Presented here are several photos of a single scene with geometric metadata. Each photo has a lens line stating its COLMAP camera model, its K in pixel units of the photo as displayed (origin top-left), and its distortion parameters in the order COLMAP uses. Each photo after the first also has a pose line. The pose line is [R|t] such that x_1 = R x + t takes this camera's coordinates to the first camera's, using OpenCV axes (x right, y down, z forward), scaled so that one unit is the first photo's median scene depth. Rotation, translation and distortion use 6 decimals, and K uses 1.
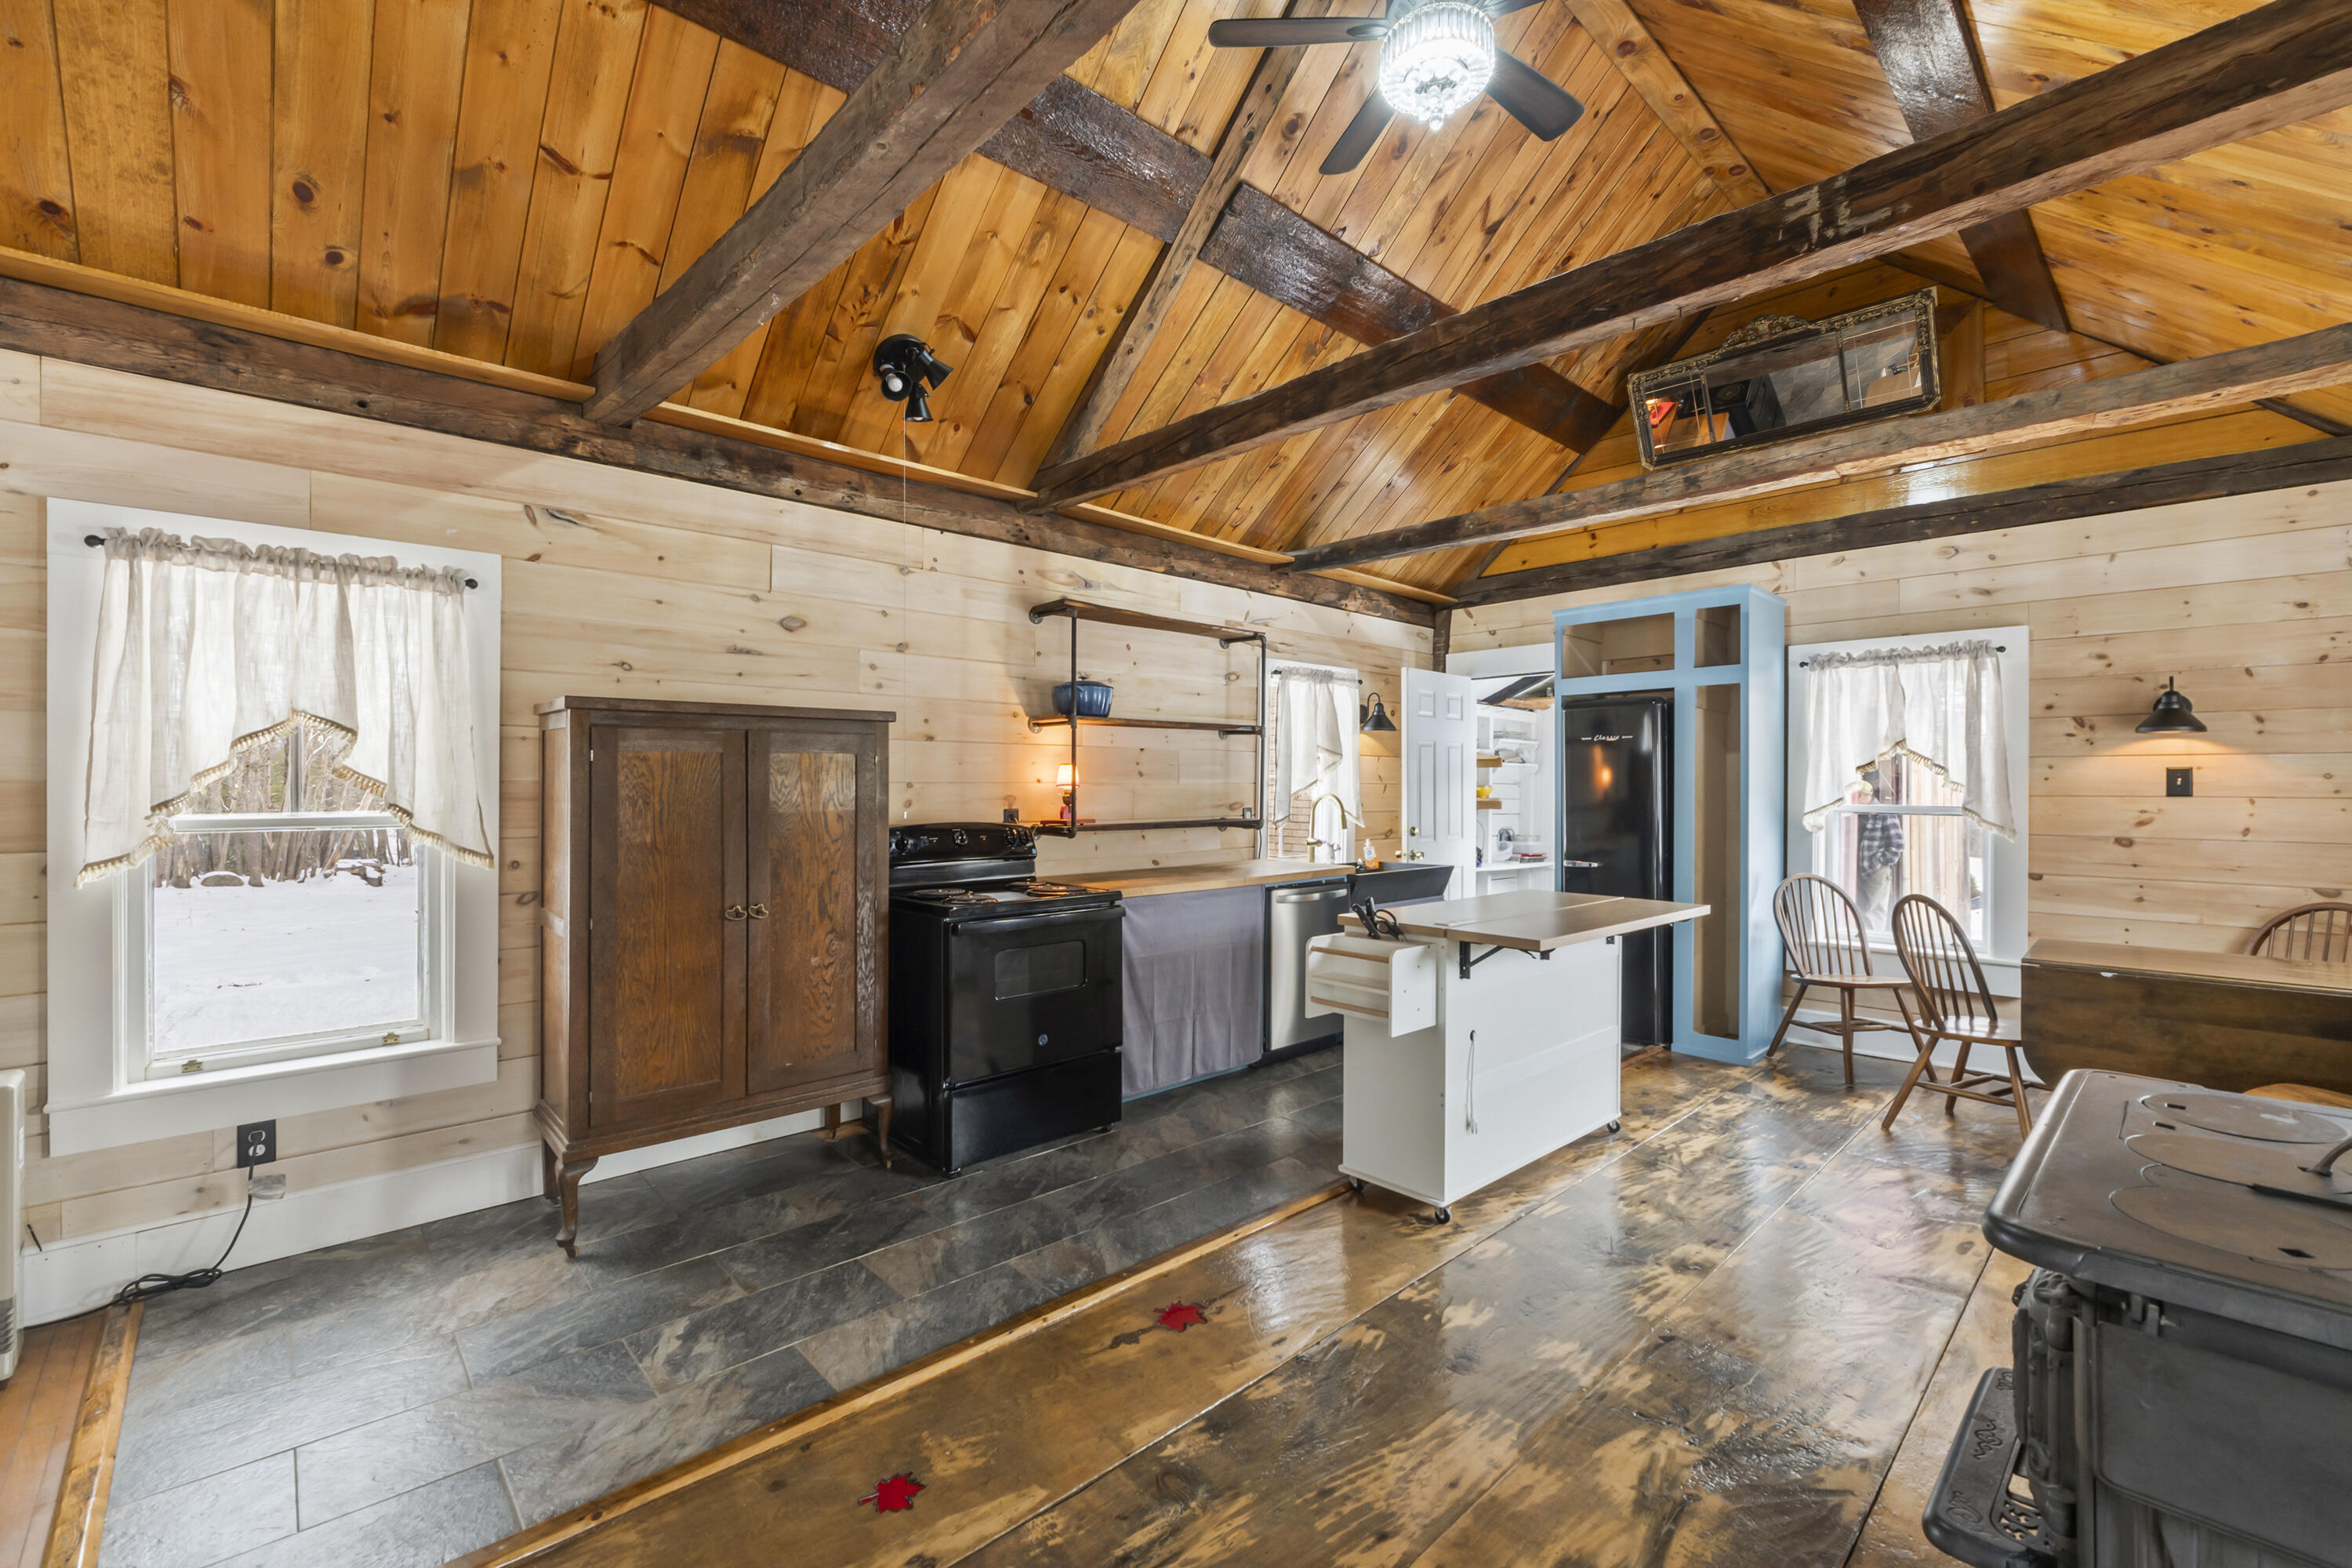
lens RADIAL K [[997.1, 0, 1165.5], [0, 997.1, 782.4], [0, 0, 1]] dist [-0.003802, -0.001372]
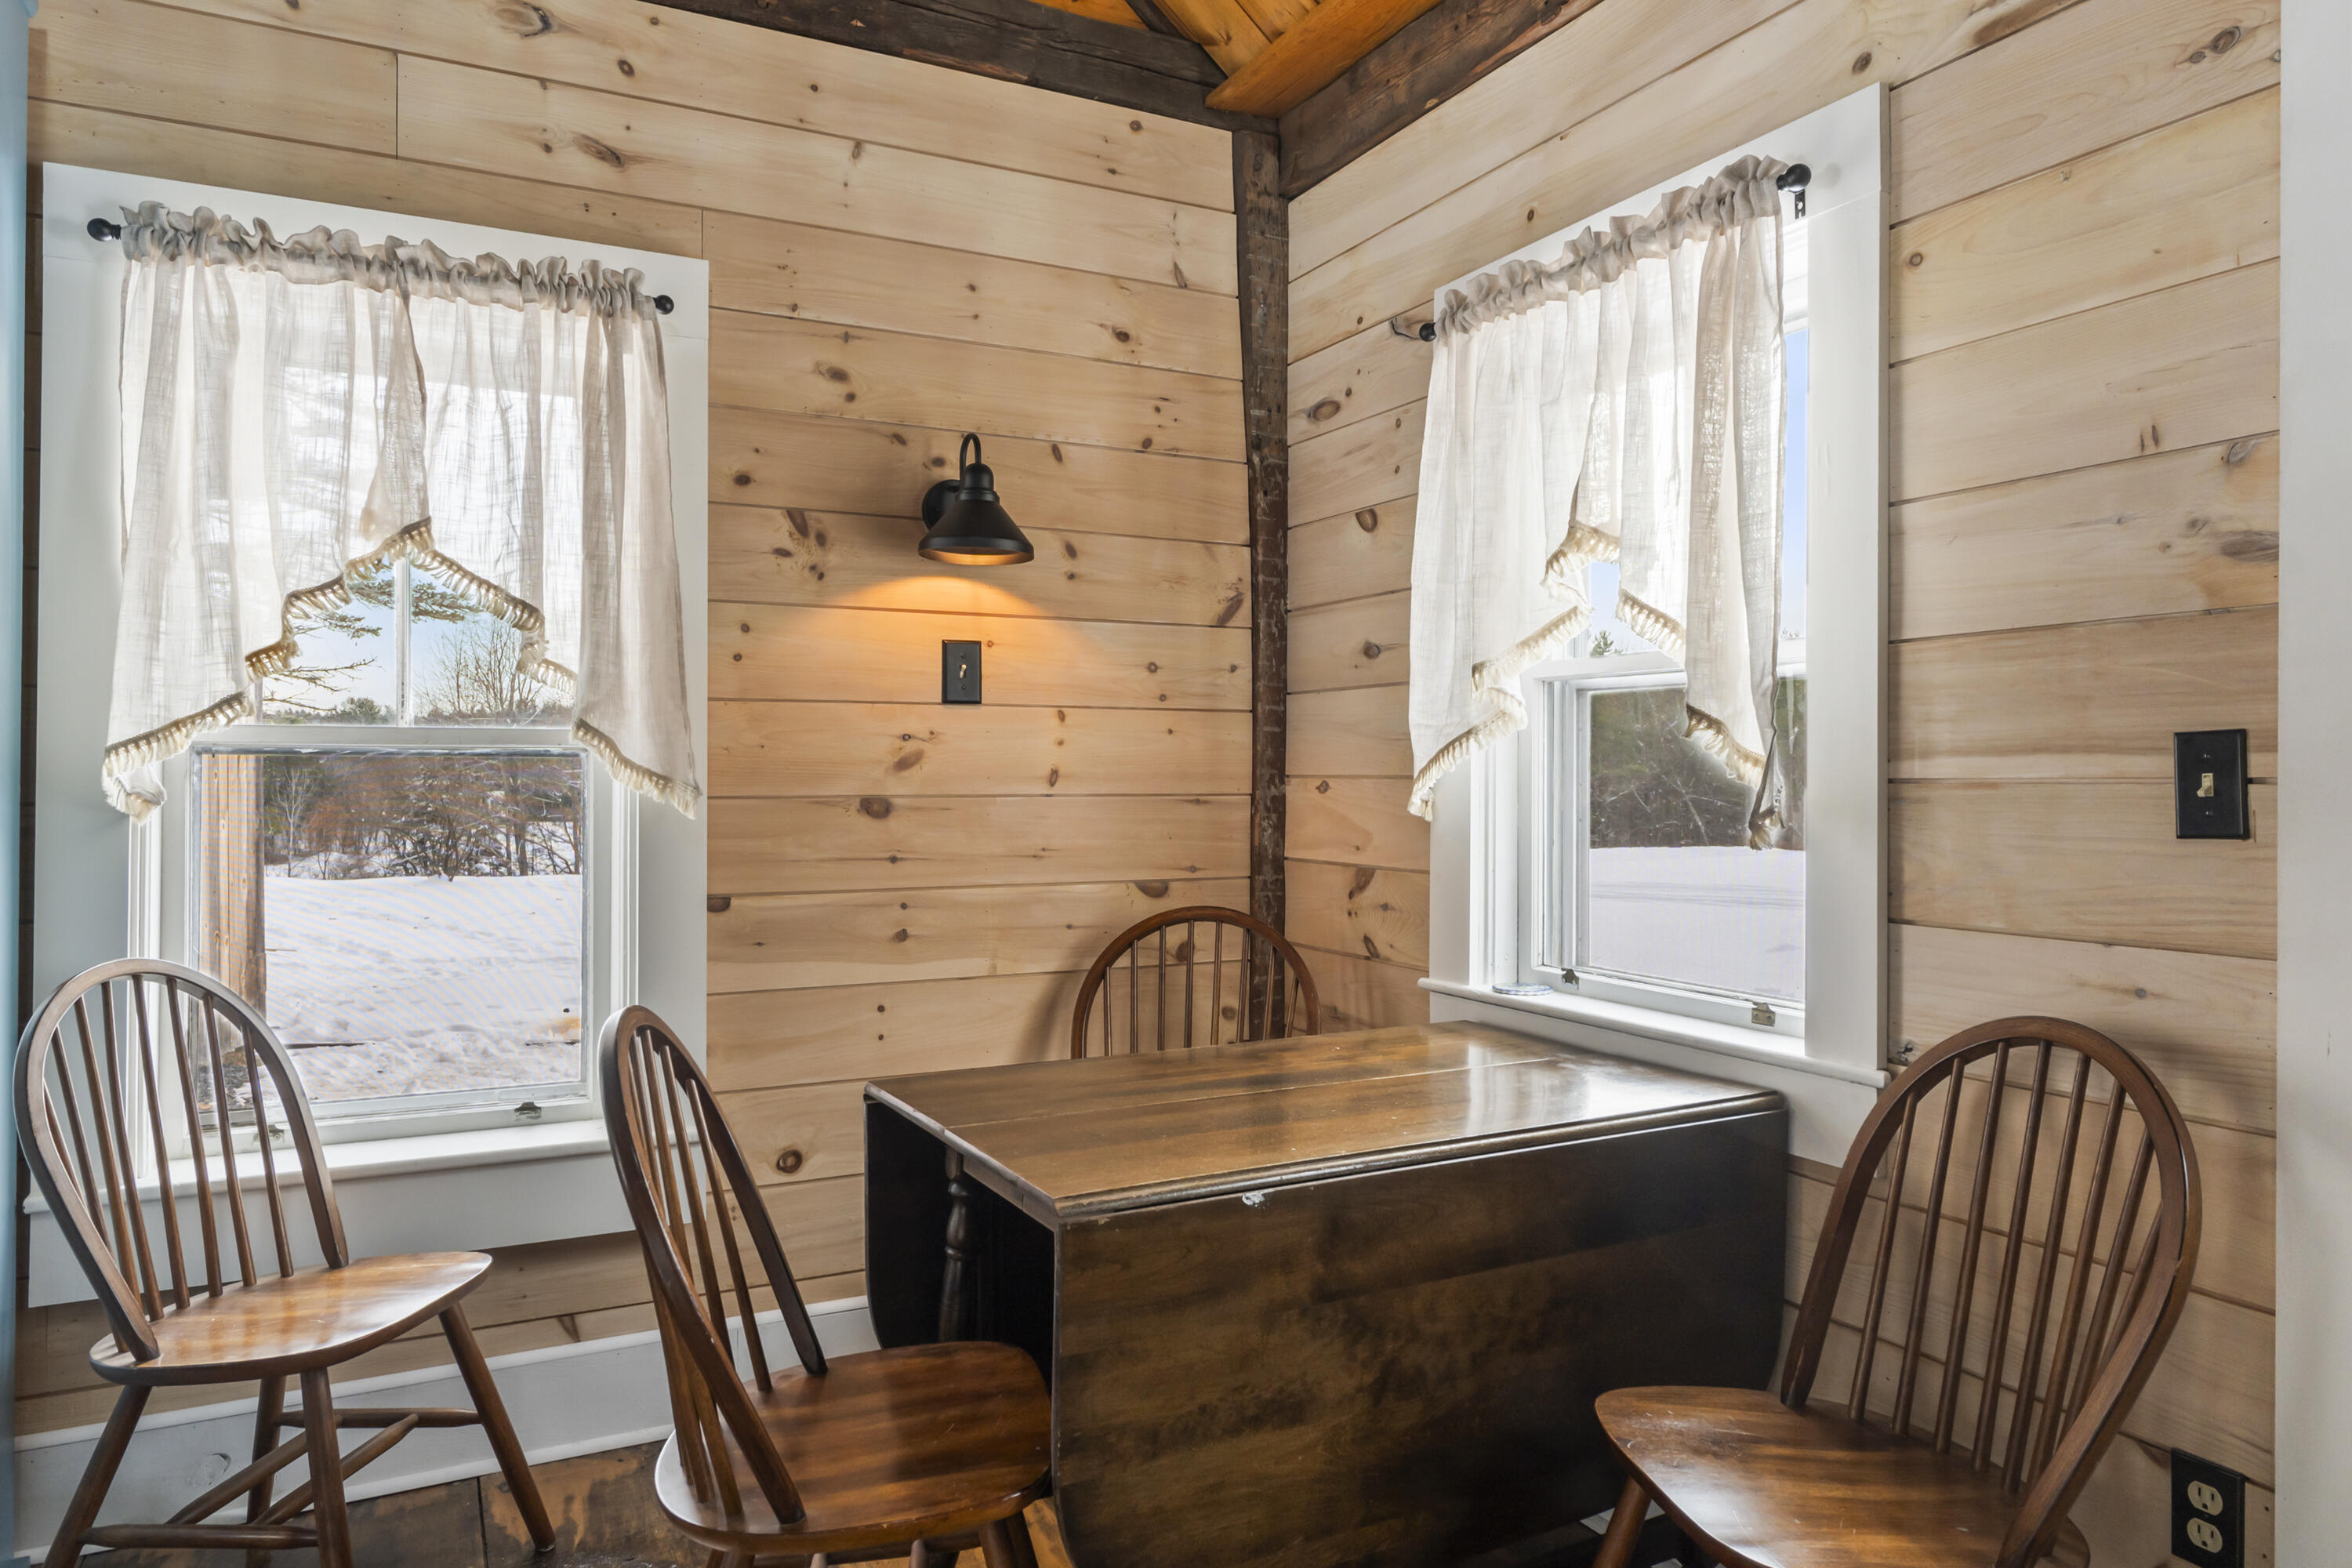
lens RADIAL K [[1515.1, 0, 1183.7], [0, 1515.1, 778.0], [0, 0, 1]] dist [-0.007948, 0.004694]
pose [[0.265171, 0.003112, 0.964196, 0.344925], [0.001074, 0.999993, -0.003522, 0.047735], [-0.964201, 0.001969, 0.265166, 0.664108]]
